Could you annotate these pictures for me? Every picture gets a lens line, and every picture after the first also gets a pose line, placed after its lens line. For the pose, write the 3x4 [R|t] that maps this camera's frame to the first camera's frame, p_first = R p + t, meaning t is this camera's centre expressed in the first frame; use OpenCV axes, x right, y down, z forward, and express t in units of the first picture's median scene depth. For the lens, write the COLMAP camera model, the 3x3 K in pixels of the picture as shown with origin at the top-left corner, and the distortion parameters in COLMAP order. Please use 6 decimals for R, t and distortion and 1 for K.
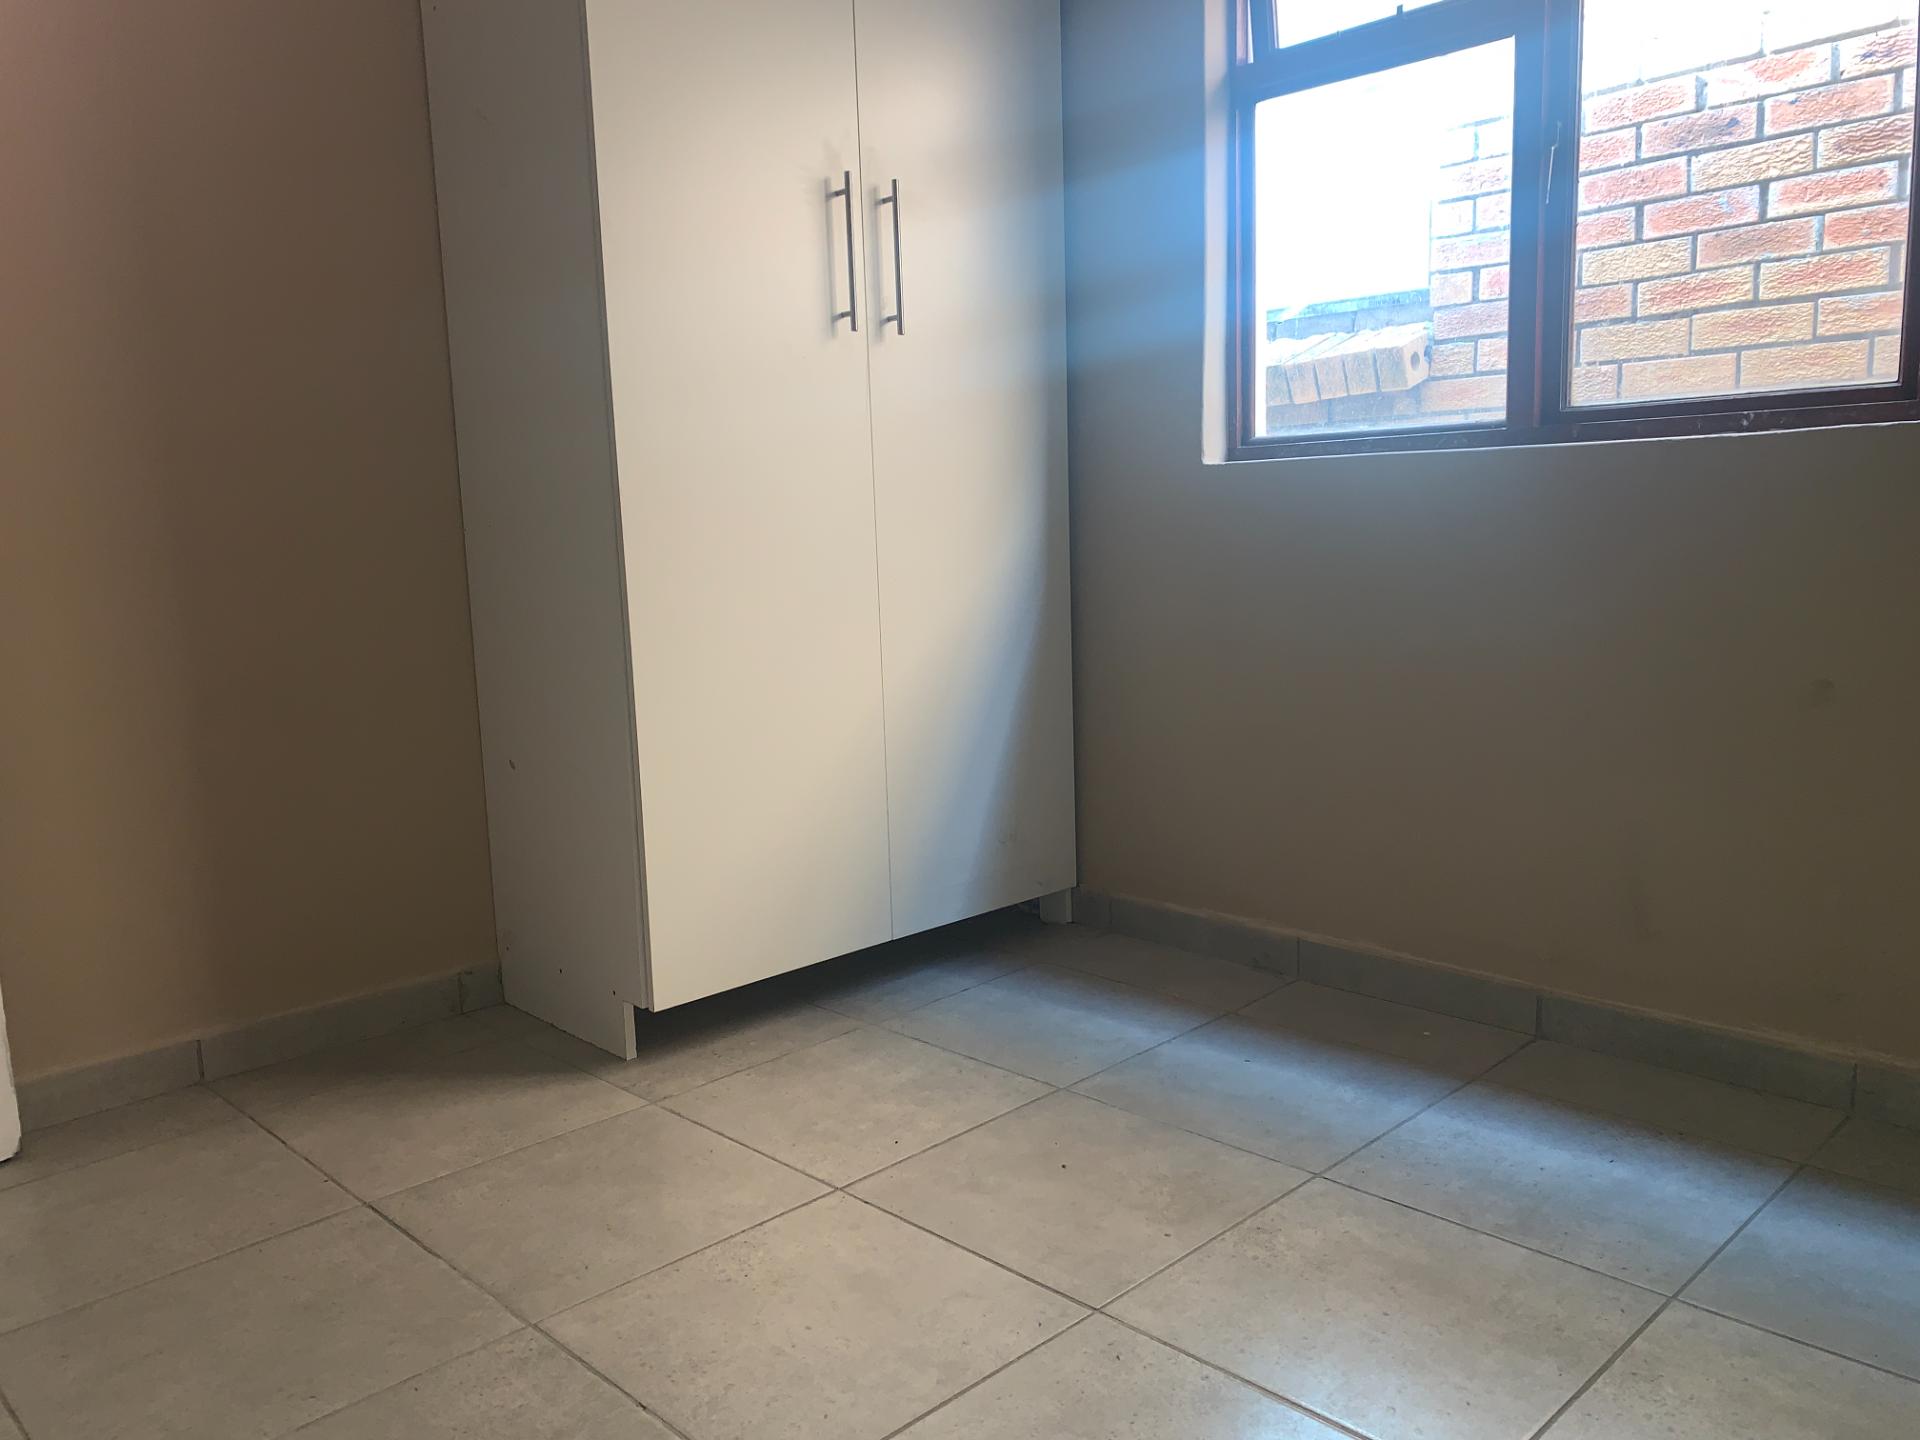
lens RADIAL K [[1466.5, 0, 964.4], [0, 1466.5, 721.6], [0, 0, 1]] dist [0.035073, -0.042592]
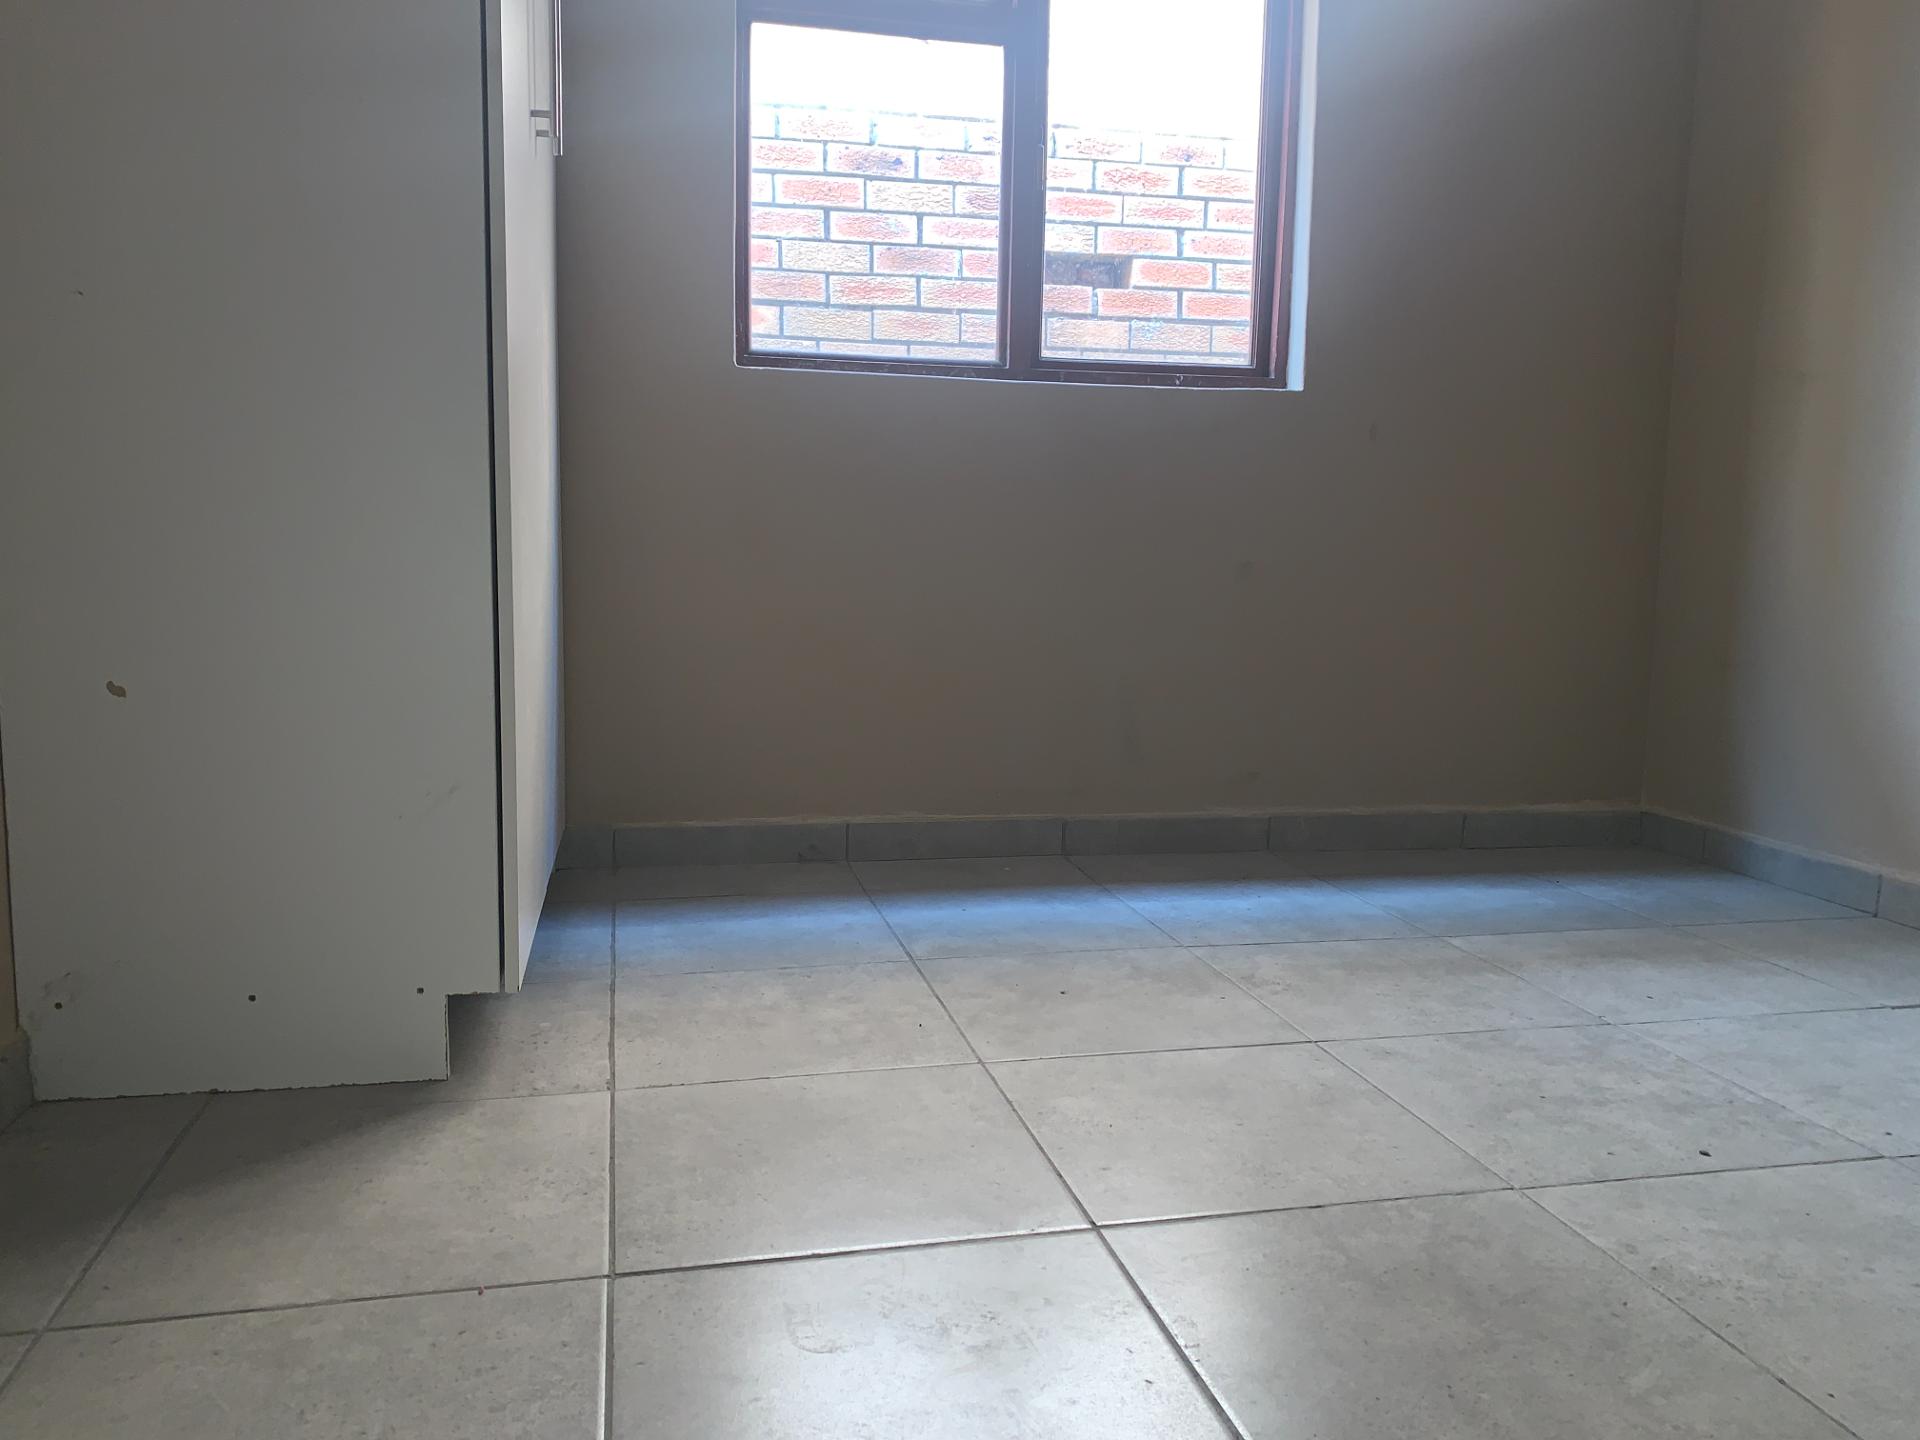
lens RADIAL K [[1466.5, 0, 961.9], [0, 1466.5, 715.6], [0, 0, 1]] dist [0.035073, -0.042592]
pose [[0.517192, -0.058156, 0.853891, -0.560662], [0.087584, 0.996047, 0.014790, 0.054010], [-0.851376, 0.067138, 0.520241, 0.329712]]
